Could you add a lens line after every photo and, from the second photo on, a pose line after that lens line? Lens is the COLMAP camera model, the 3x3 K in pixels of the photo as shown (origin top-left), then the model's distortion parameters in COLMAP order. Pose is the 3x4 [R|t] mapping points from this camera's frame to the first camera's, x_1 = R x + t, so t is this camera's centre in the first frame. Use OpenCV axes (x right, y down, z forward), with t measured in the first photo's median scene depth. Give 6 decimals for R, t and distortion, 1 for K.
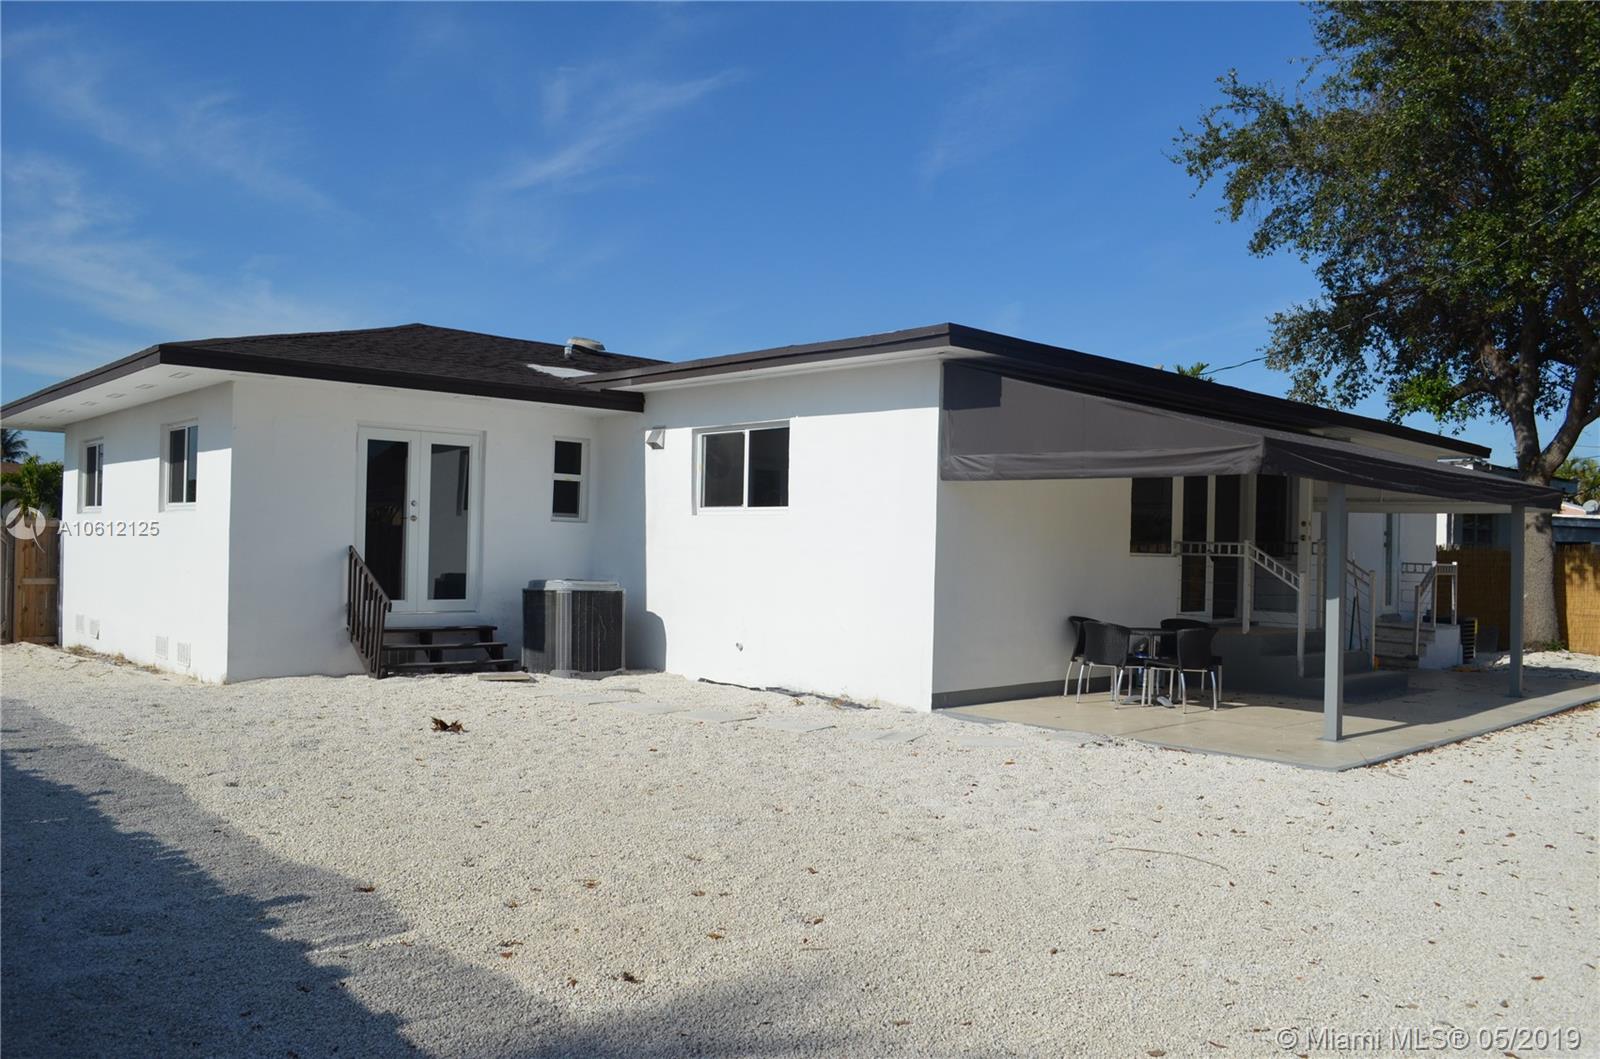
lens RADIAL K [[1259.4, 0, 808.1], [0, 1259.4, 538.9], [0, 0, 1]] dist [-0.082692, 0.013605]
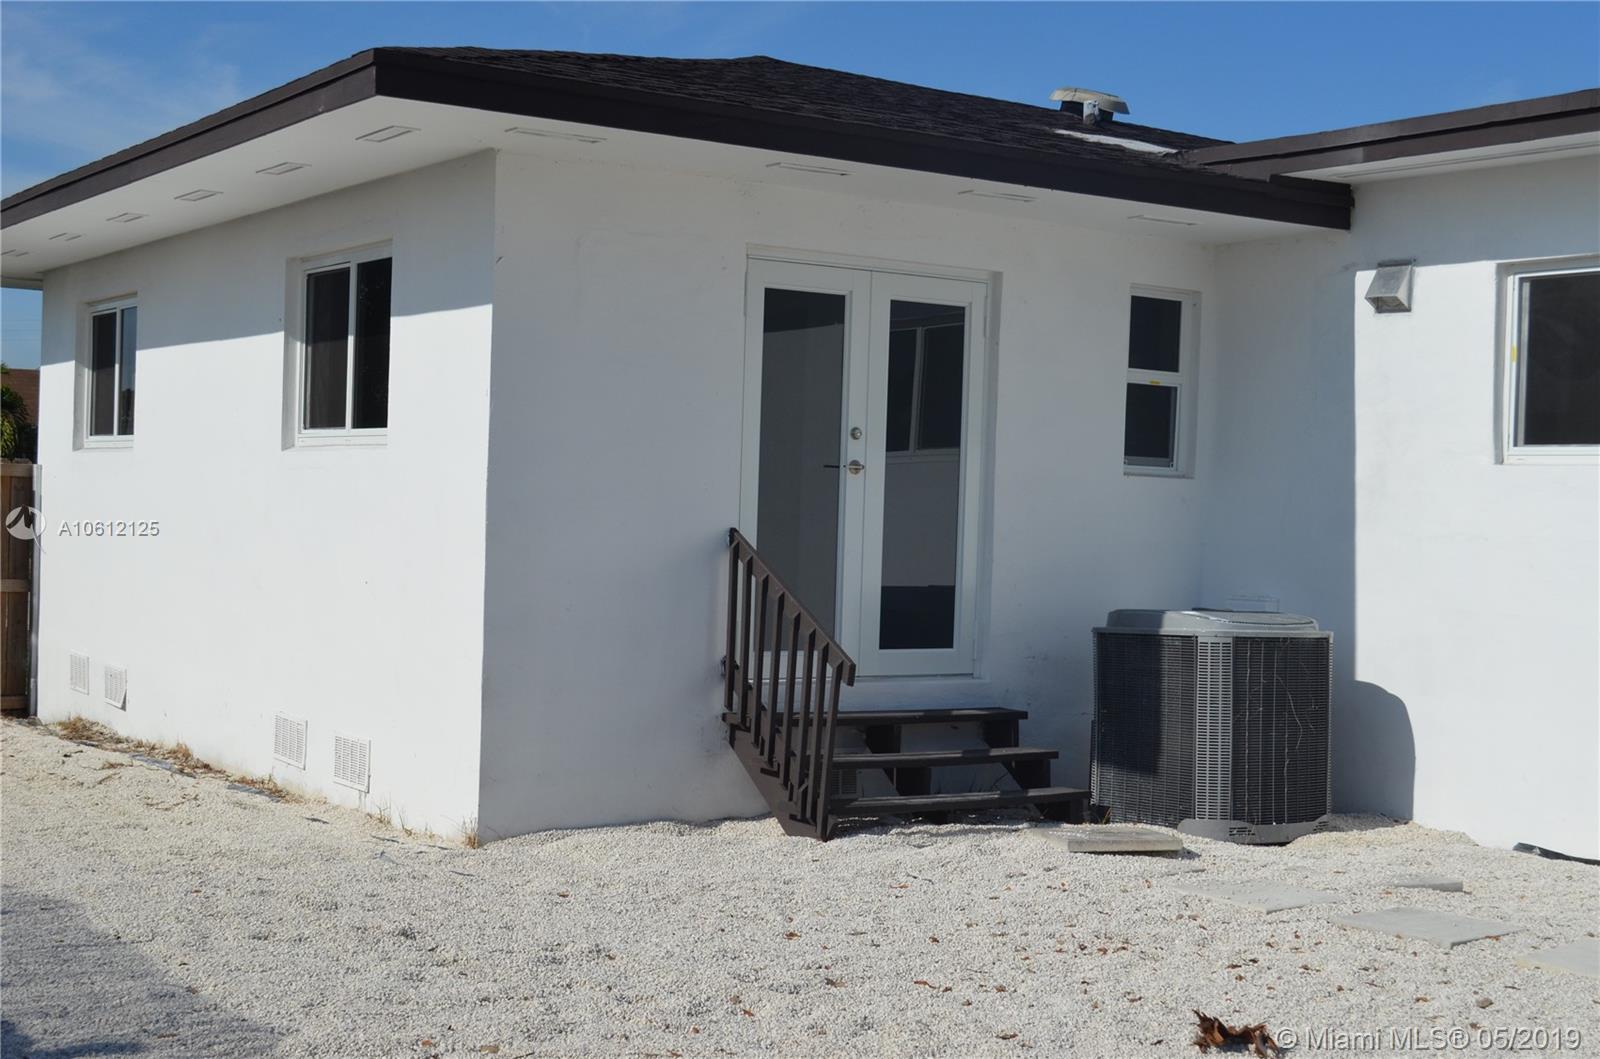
lens RADIAL K [[2157.4, 0, 812.6], [0, 2157.4, 526.1], [0, 0, 1]] dist [-0.032920, 0.000000]
pose [[0.988225, 0.010360, -0.152654, -0.208214], [-0.008297, 0.999865, 0.014151, -0.005998], [0.152780, -0.012718, 0.988178, 0.232369]]
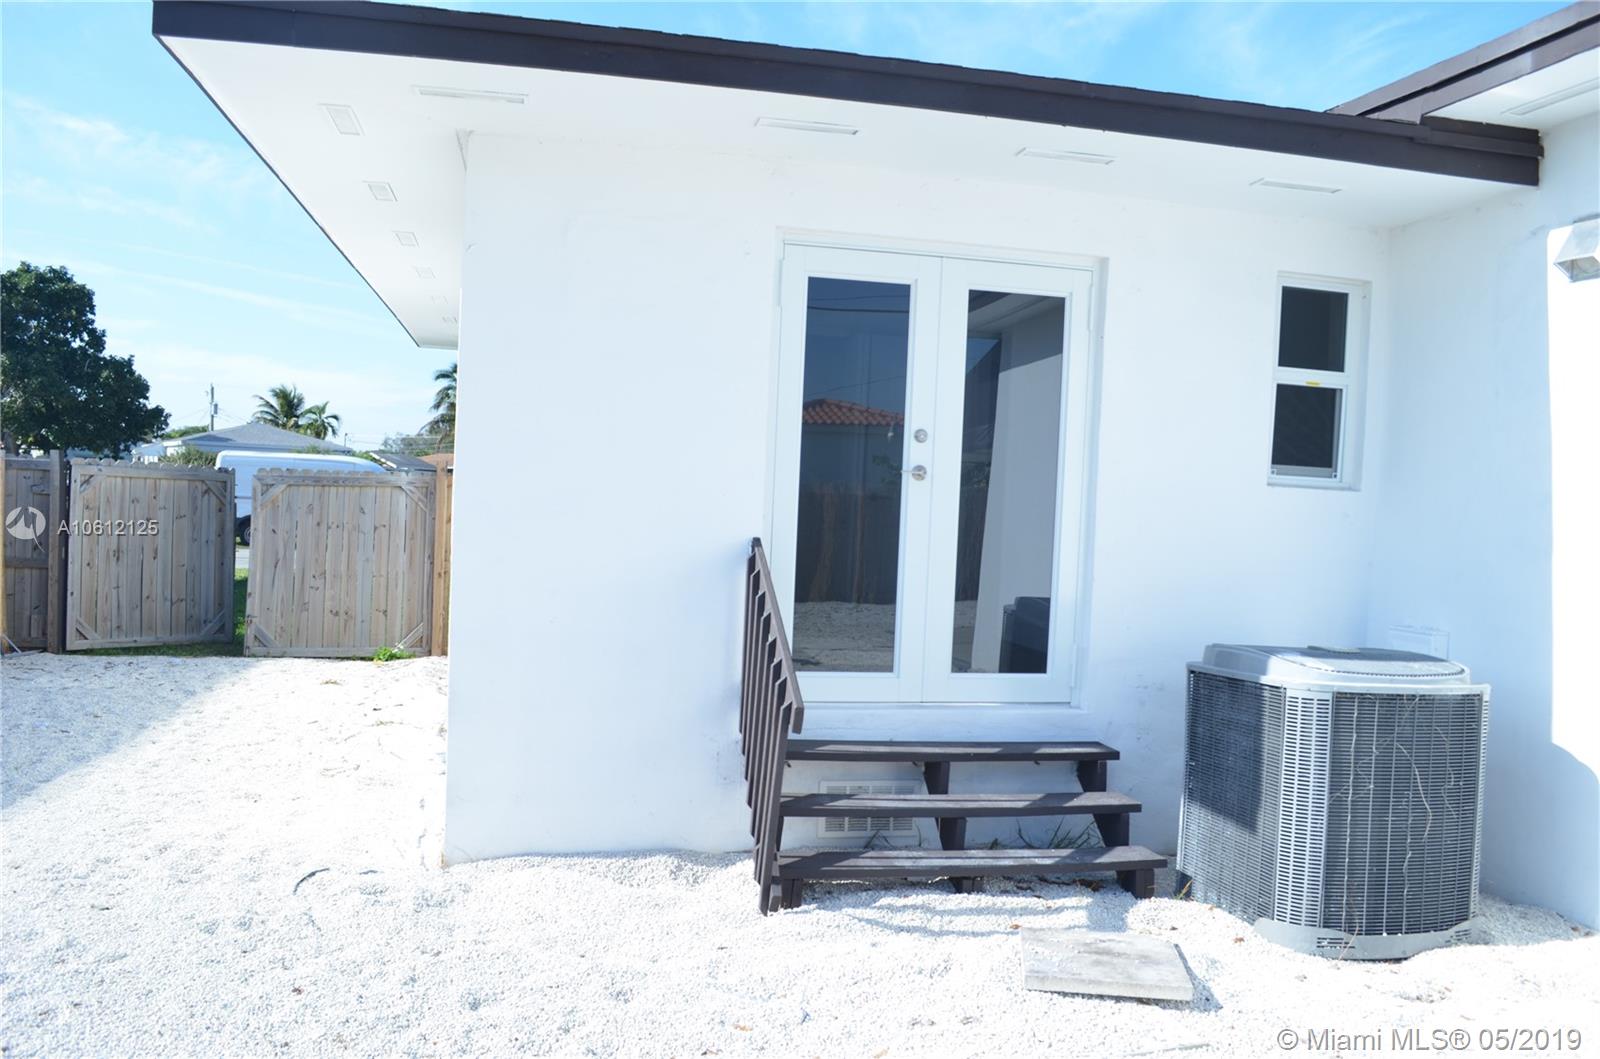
lens RADIAL K [[1259.4, 0, 810.7], [0, 1259.4, 536.7], [0, 0, 1]] dist [-0.082692, 0.013605]
pose [[0.860752, 0.030677, -0.508099, -0.134928], [-0.019143, 0.999427, 0.027911, -0.006296], [0.508664, -0.014298, 0.860846, 0.615622]]
